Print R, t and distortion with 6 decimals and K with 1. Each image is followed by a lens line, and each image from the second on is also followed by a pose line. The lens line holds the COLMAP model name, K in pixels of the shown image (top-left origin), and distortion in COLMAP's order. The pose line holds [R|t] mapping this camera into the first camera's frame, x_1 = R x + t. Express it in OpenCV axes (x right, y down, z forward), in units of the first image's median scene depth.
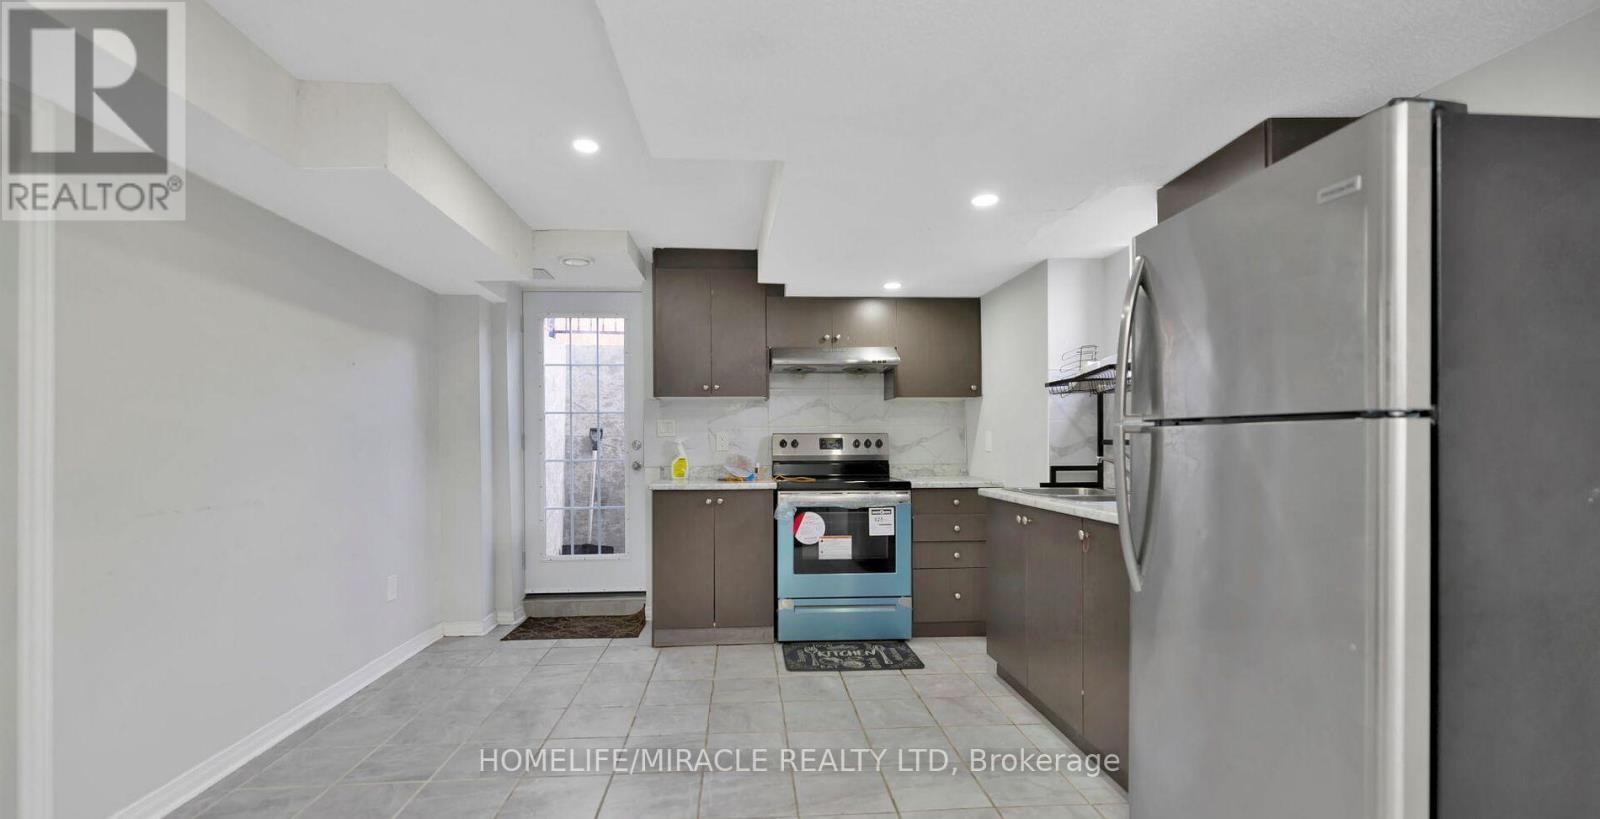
lens RADIAL K [[651.6, 0, 771.3], [0, 651.6, 442.8], [0, 0, 1]] dist [0.000175, 0.000025]
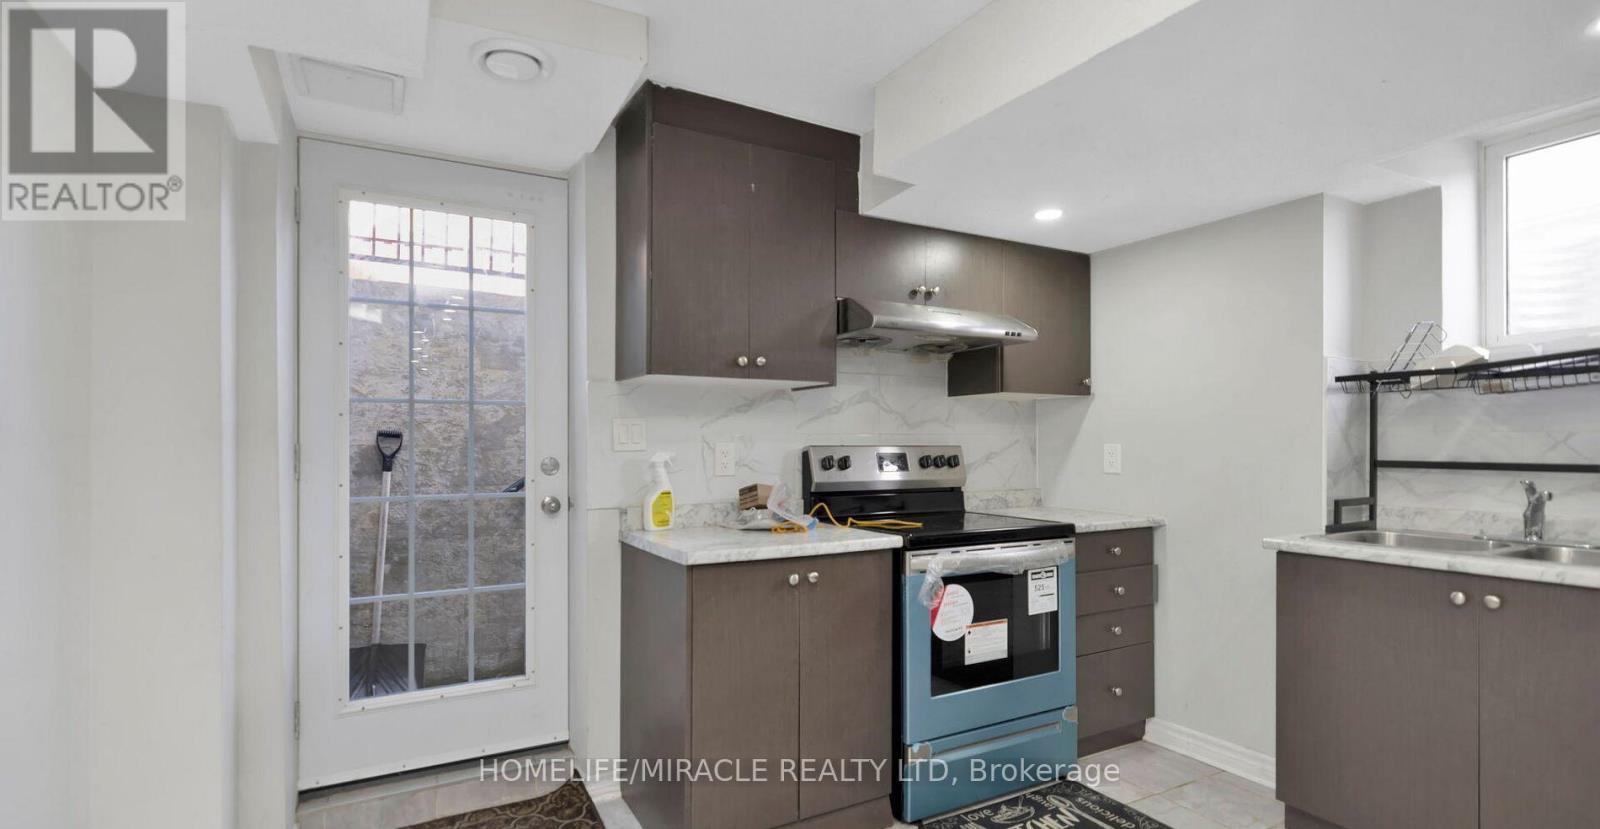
lens RADIAL K [[719.0, 0, 766.1], [0, 719.0, 441.8], [0, 0, 1]] dist [-0.000741, -0.000088]
pose [[0.907922, 0.005218, 0.419107, -0.325923], [-0.002425, 0.999971, -0.007196, -0.013856], [-0.419133, 0.005517, 0.907908, 0.446266]]
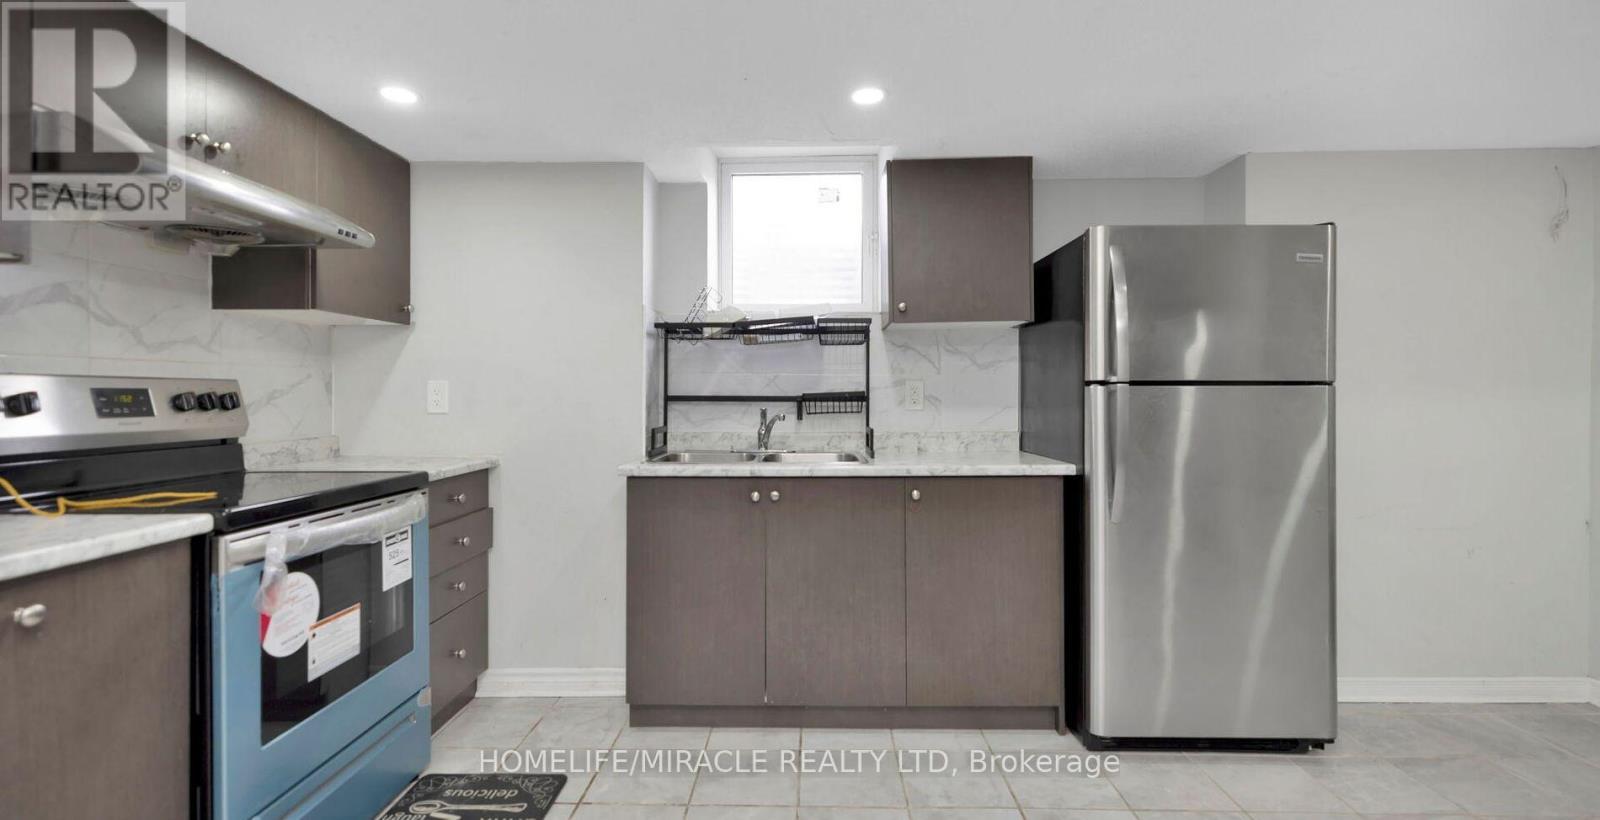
lens RADIAL K [[717.2, 0, 803.3], [0, 717.2, 394.4], [0, 0, 1]] dist [-0.000676, -0.000168]
pose [[0.060587, 0.002862, 0.998159, -0.331183], [-0.000015, 0.999996, -0.002866, -0.002790], [-0.998163, 0.000158, 0.060587, 0.597955]]
